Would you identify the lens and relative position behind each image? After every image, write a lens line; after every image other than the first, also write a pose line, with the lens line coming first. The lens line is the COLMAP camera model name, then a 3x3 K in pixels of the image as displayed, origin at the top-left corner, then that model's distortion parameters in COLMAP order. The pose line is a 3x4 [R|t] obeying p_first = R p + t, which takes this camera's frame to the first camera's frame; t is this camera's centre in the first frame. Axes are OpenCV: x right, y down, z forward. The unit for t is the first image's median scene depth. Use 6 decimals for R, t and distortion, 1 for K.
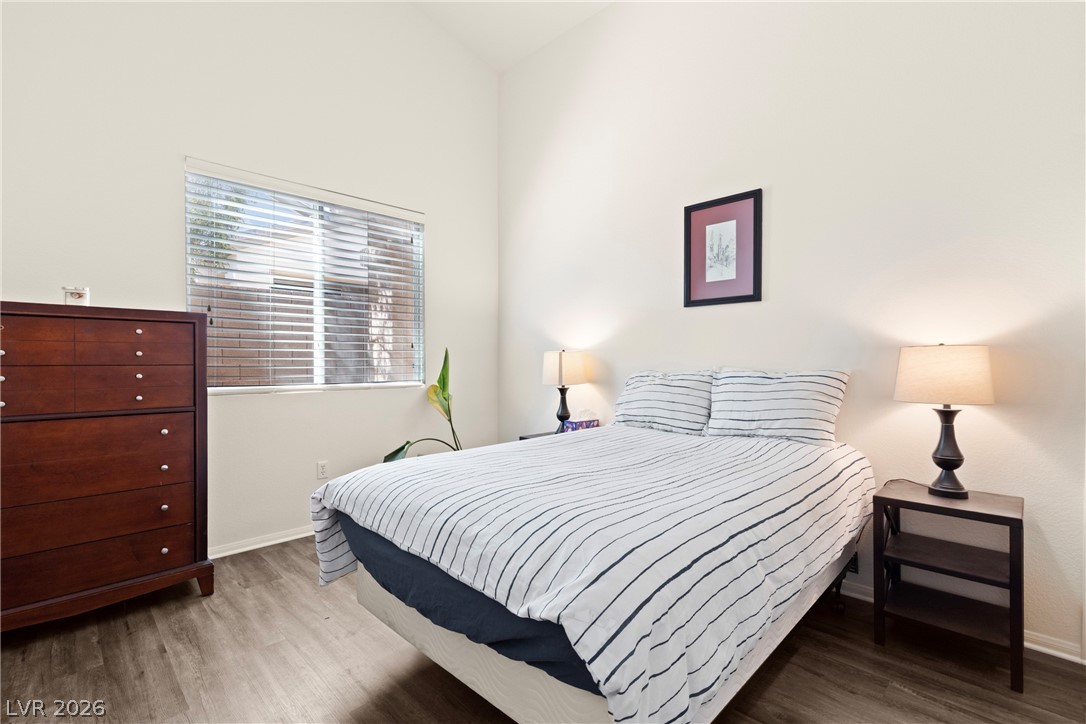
lens RADIAL K [[492.1, 0, 547.5], [0, 492.1, 362.6], [0, 0, 1]] dist [0.012044, -0.000382]
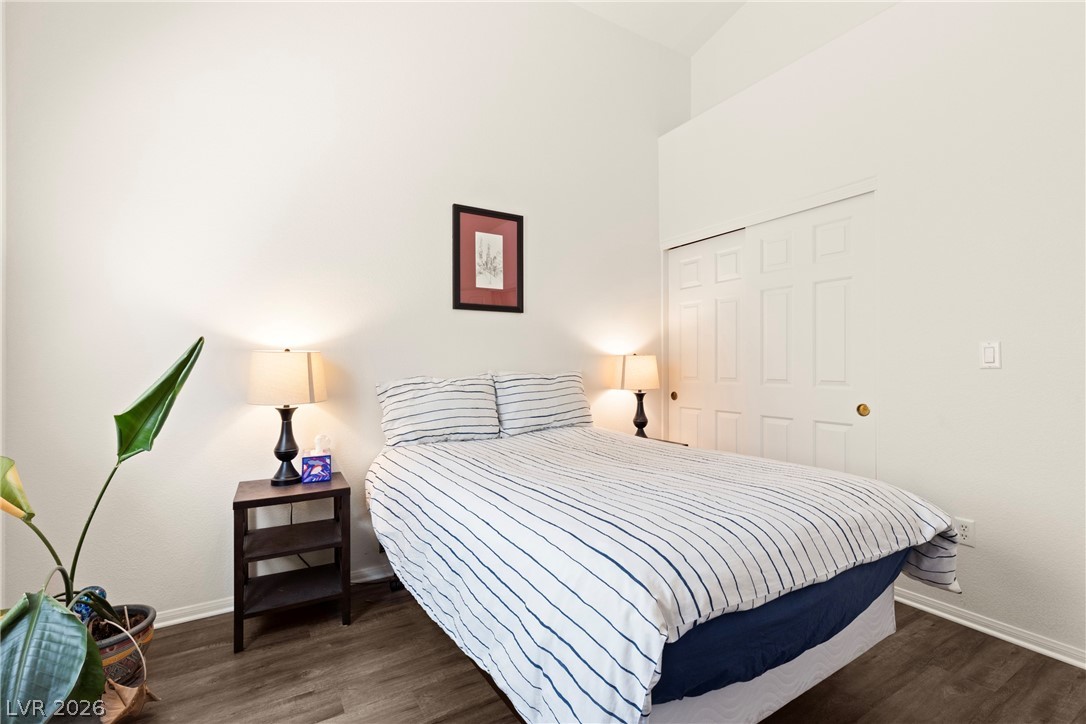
lens RADIAL K [[492.1, 0, 545.3], [0, 492.1, 359.6], [0, 0, 1]] dist [0.012044, -0.000382]
pose [[0.240225, 0.007725, 0.970687, -0.633344], [0.007940, 0.999919, -0.009923, -0.003656], [-0.970685, 0.010091, 0.240144, 0.633988]]
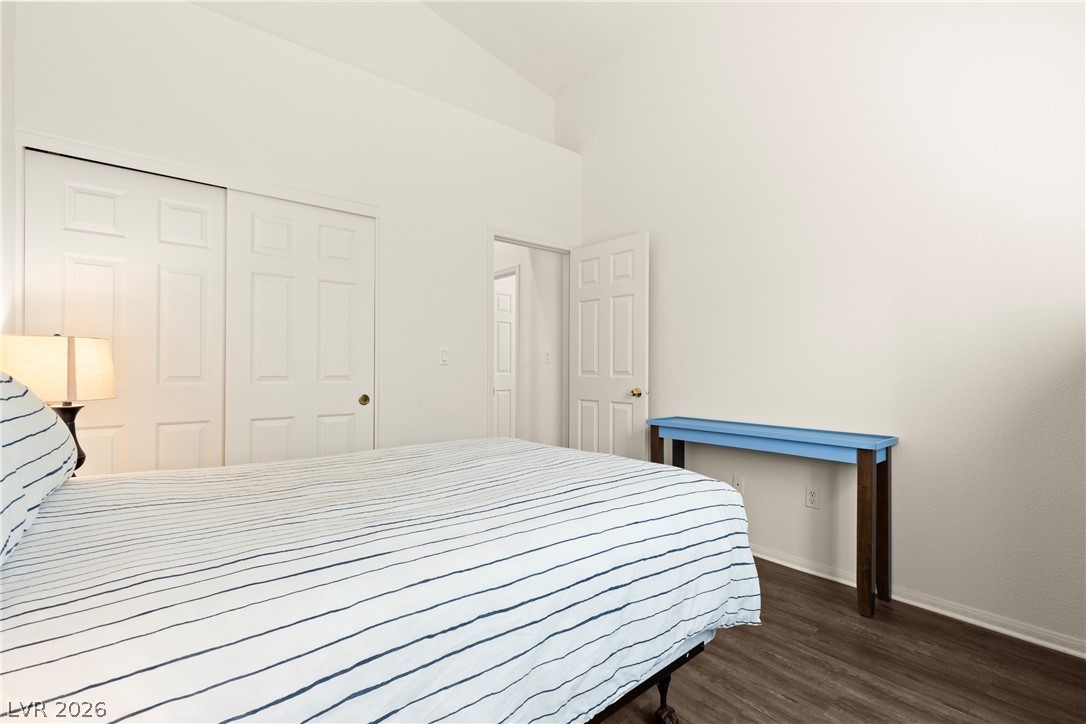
lens RADIAL K [[492.1, 0, 546.3], [0, 492.1, 366.4], [0, 0, 1]] dist [0.012044, -0.000382]
pose [[-0.997333, -0.005120, 0.072810, -0.101540], [-0.005181, 0.999986, -0.000650, 0.010445], [-0.072806, -0.001026, -0.997346, 1.293430]]
